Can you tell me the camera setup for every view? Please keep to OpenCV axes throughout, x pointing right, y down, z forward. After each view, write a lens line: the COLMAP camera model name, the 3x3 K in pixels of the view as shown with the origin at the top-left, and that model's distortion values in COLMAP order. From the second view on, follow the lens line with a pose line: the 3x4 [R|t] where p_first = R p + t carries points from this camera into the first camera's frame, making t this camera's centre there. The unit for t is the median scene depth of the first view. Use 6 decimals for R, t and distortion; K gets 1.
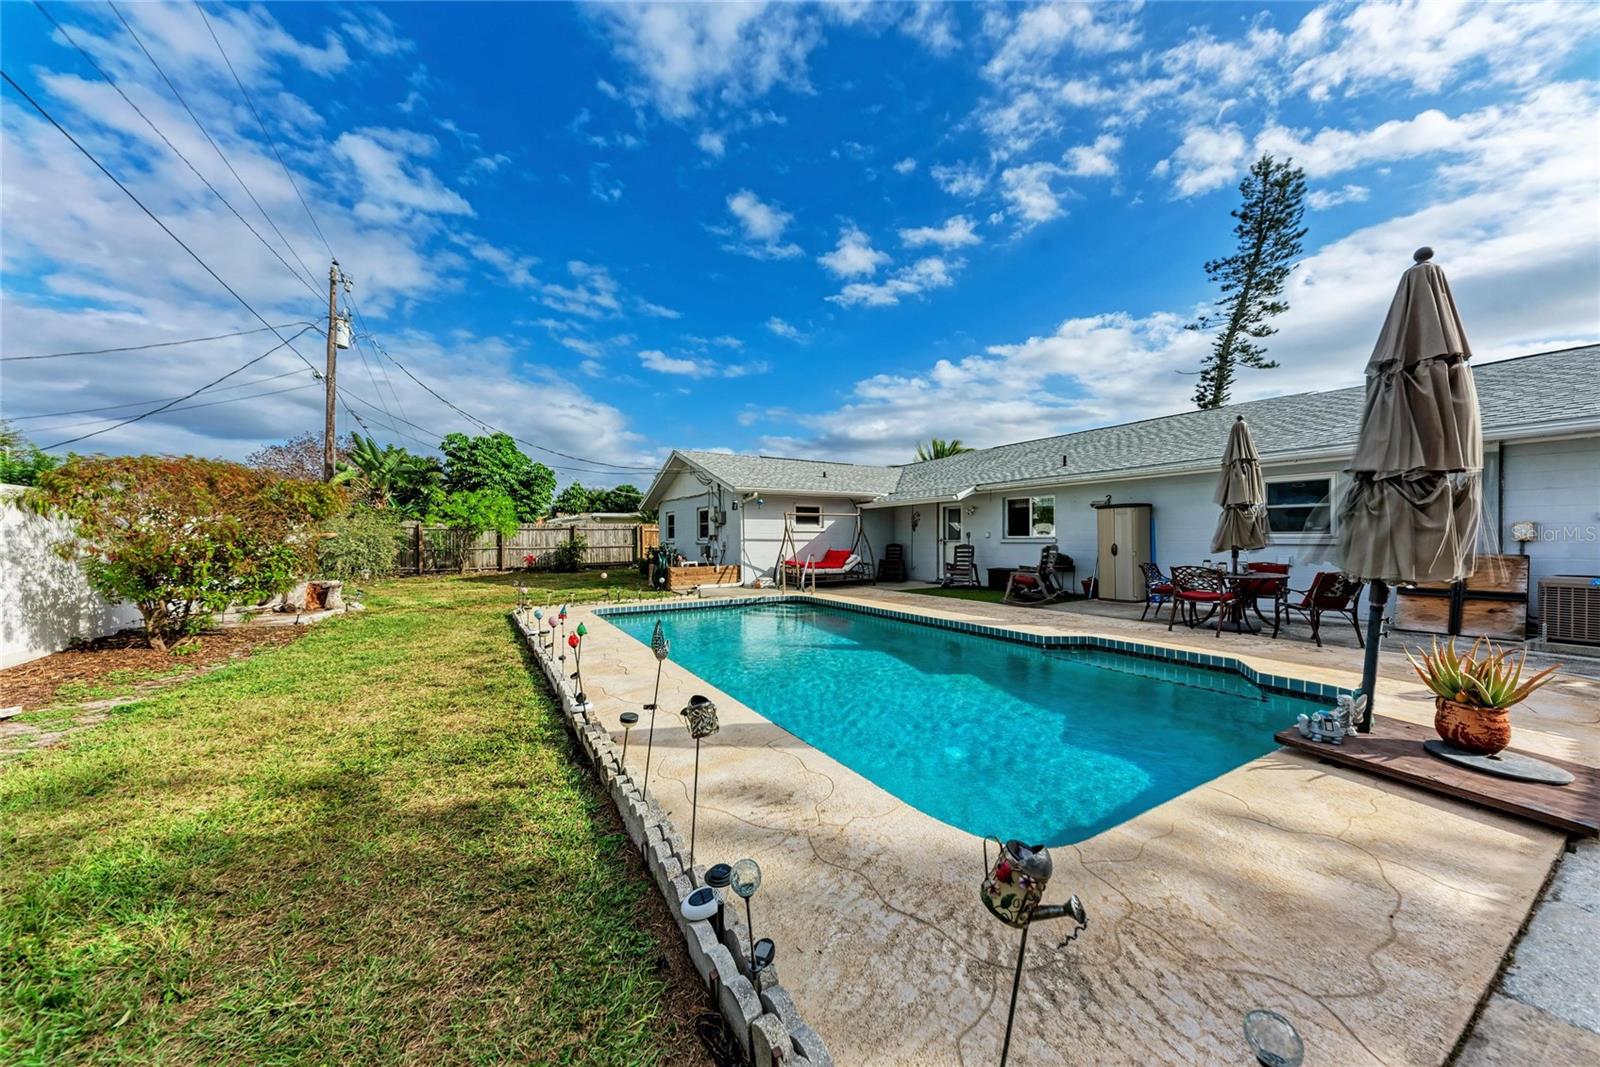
lens RADIAL K [[552.7, 0, 800.6], [0, 552.7, 528.9], [0, 0, 1]] dist [0.004754, -0.000577]
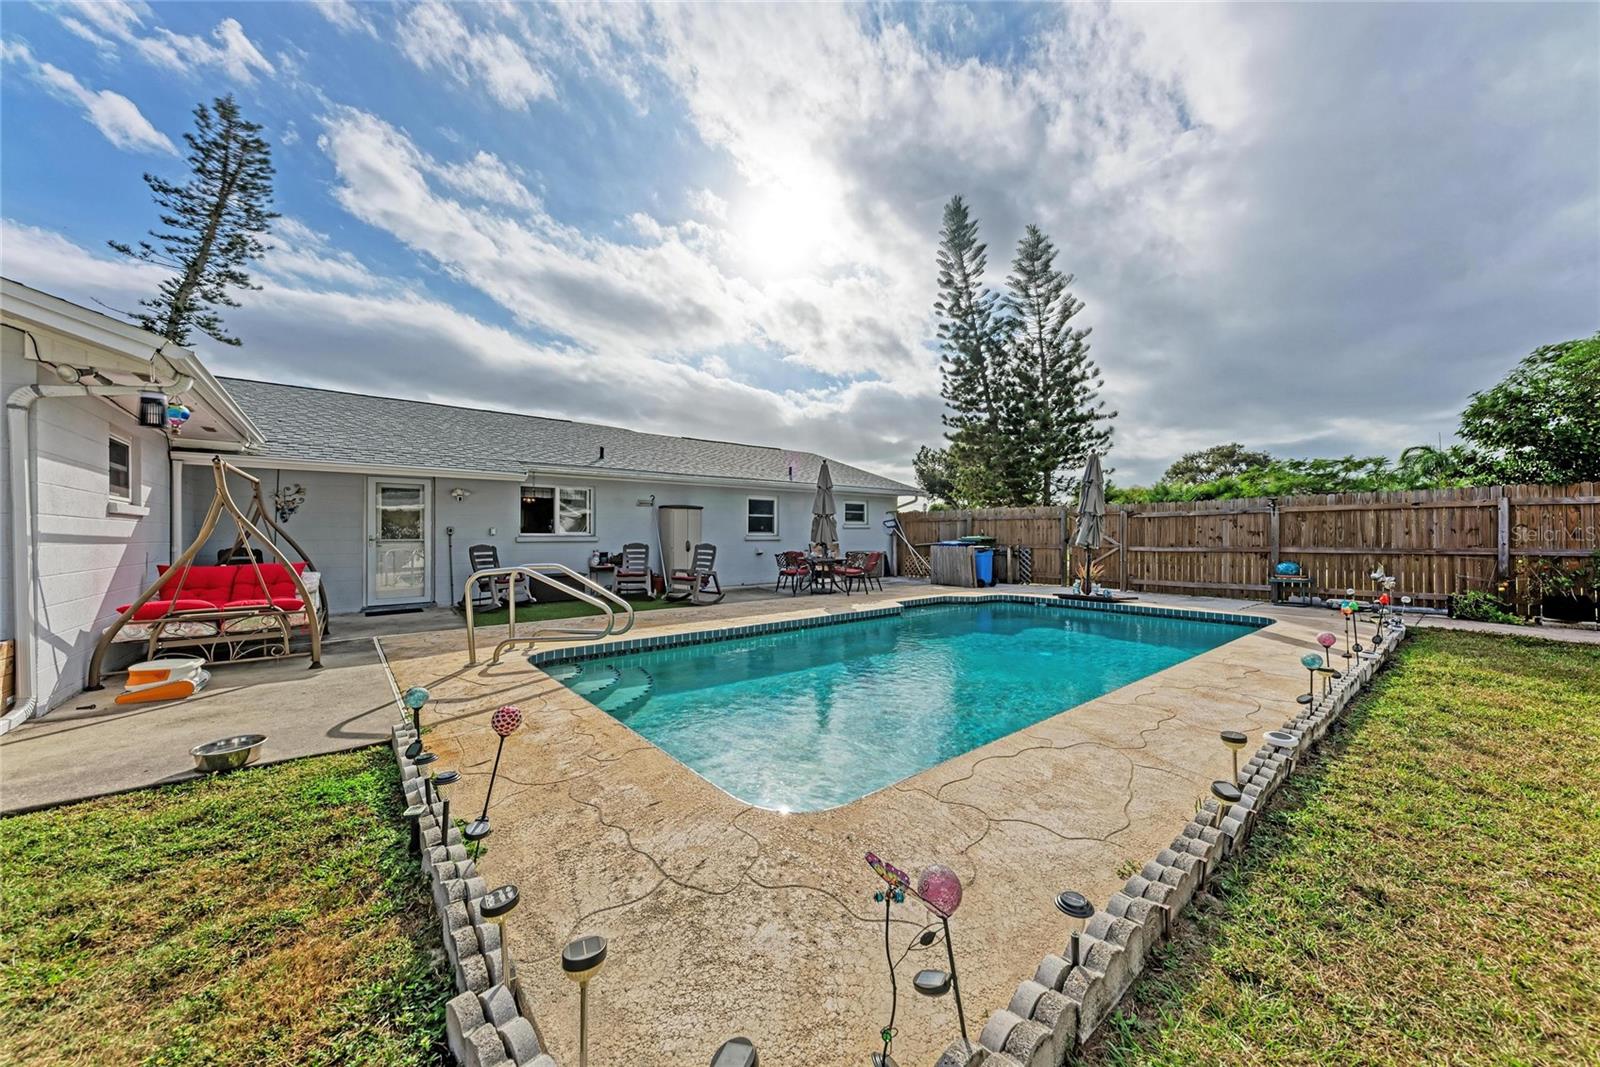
lens RADIAL K [[552.7, 0, 804.6], [0, 552.7, 532.5], [0, 0, 1]] dist [0.004754, -0.000577]
pose [[-0.151932, 0.014357, 0.988287, -0.146960], [-0.011454, 0.999802, -0.016285, 0.006725], [-0.988325, -0.013794, -0.151737, 0.244695]]
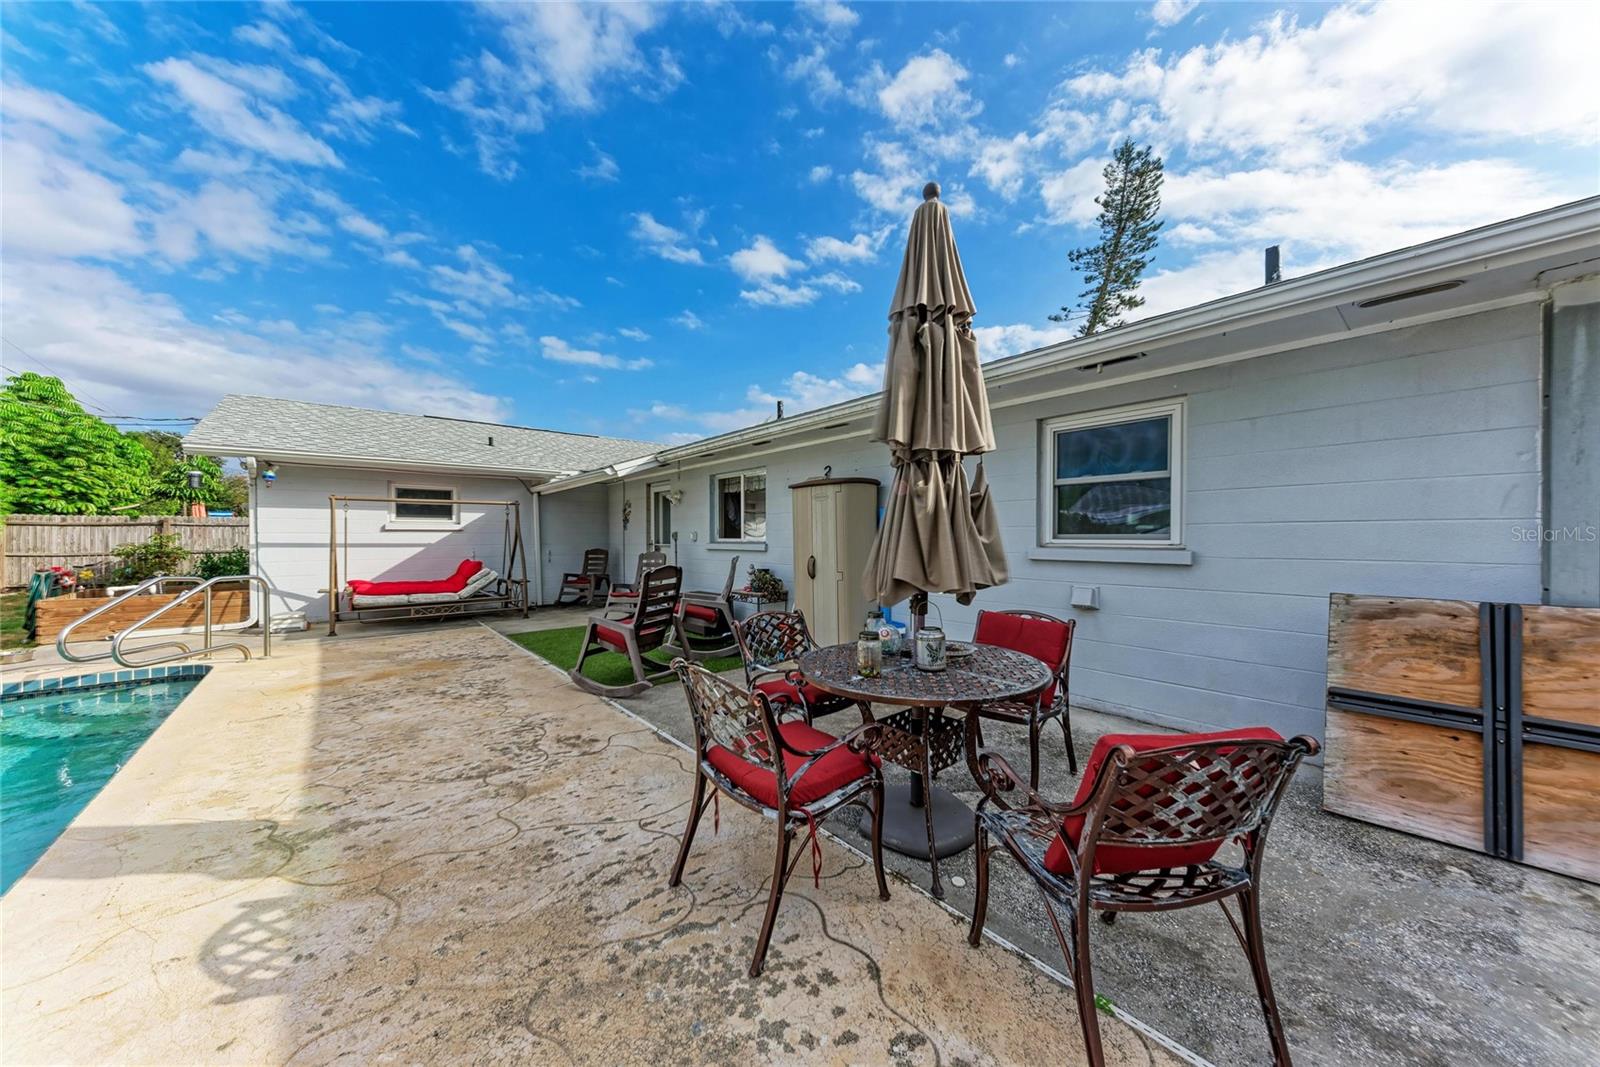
lens RADIAL K [[552.7, 0, 789.8], [0, 552.7, 535.9], [0, 0, 1]] dist [0.004754, -0.000577]
pose [[0.989087, 0.003544, 0.147289, 0.125456], [-0.005427, 0.999909, 0.012383, 0.000551], [-0.147231, -0.013047, 0.989016, 0.129545]]
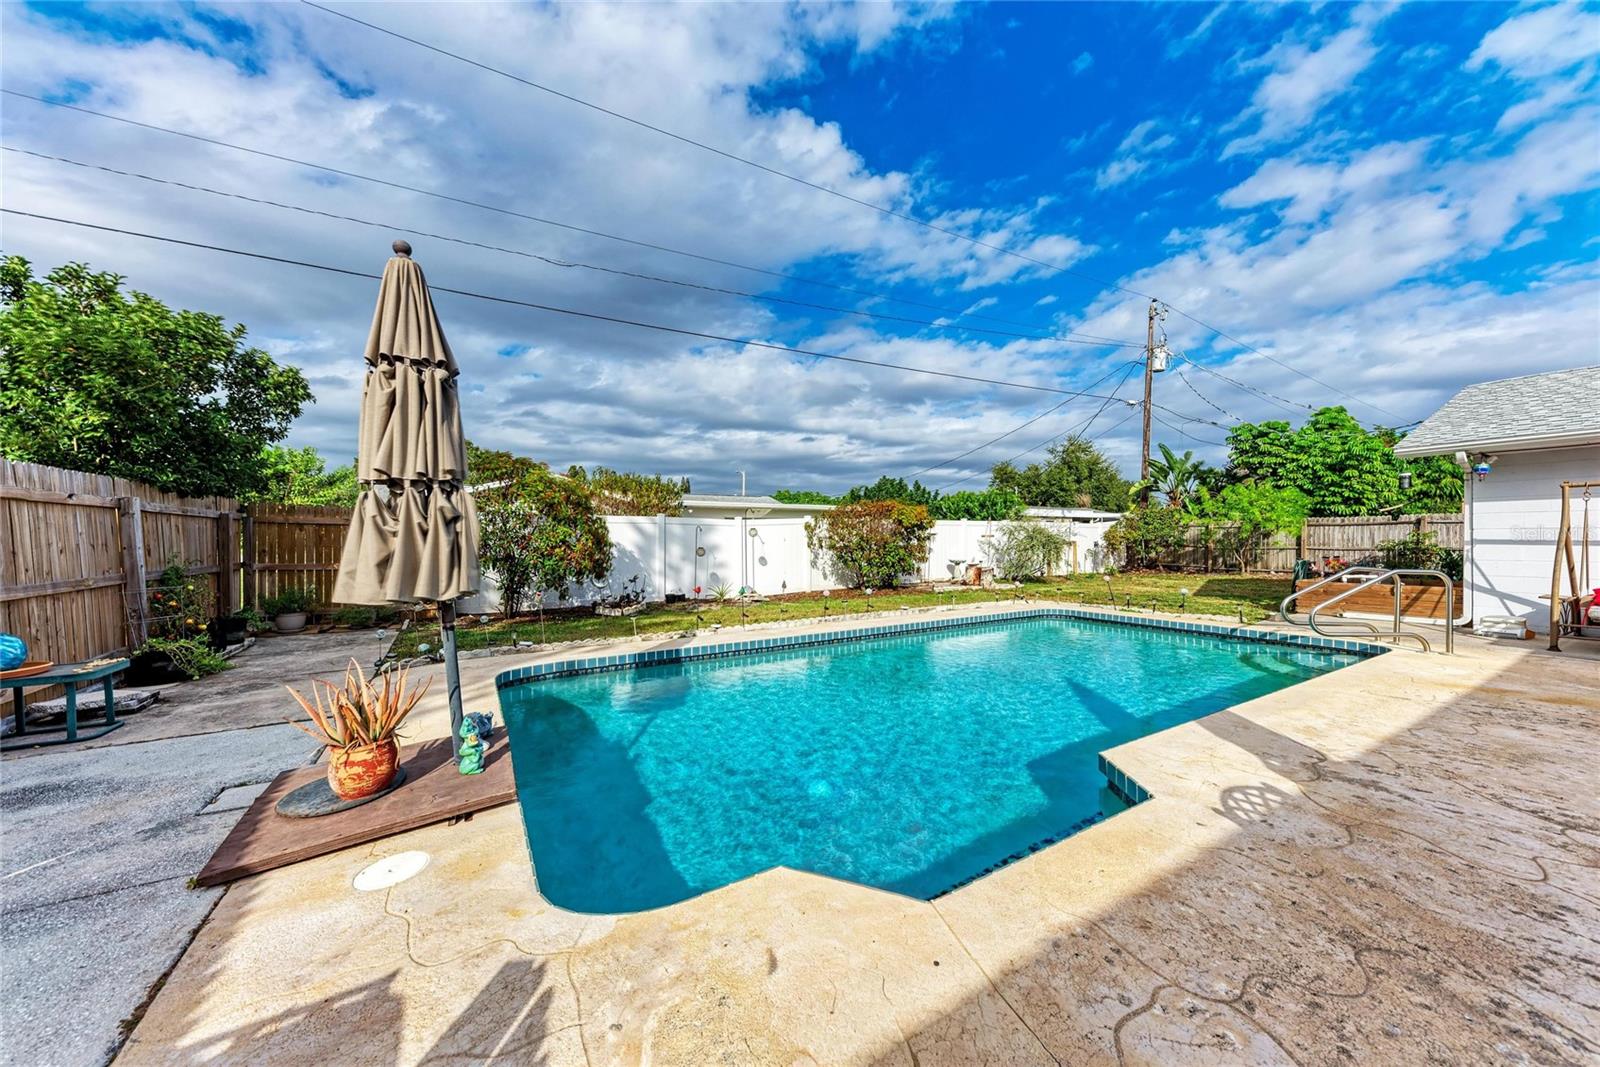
lens RADIAL K [[552.7, 0, 820.3], [0, 552.7, 551.6], [0, 0, 1]] dist [0.004754, -0.000577]
pose [[0.013860, 0.028762, -0.999490, 0.154432], [0.019738, 0.999384, 0.029033, 0.000658], [0.999709, -0.020130, 0.013284, 0.126882]]
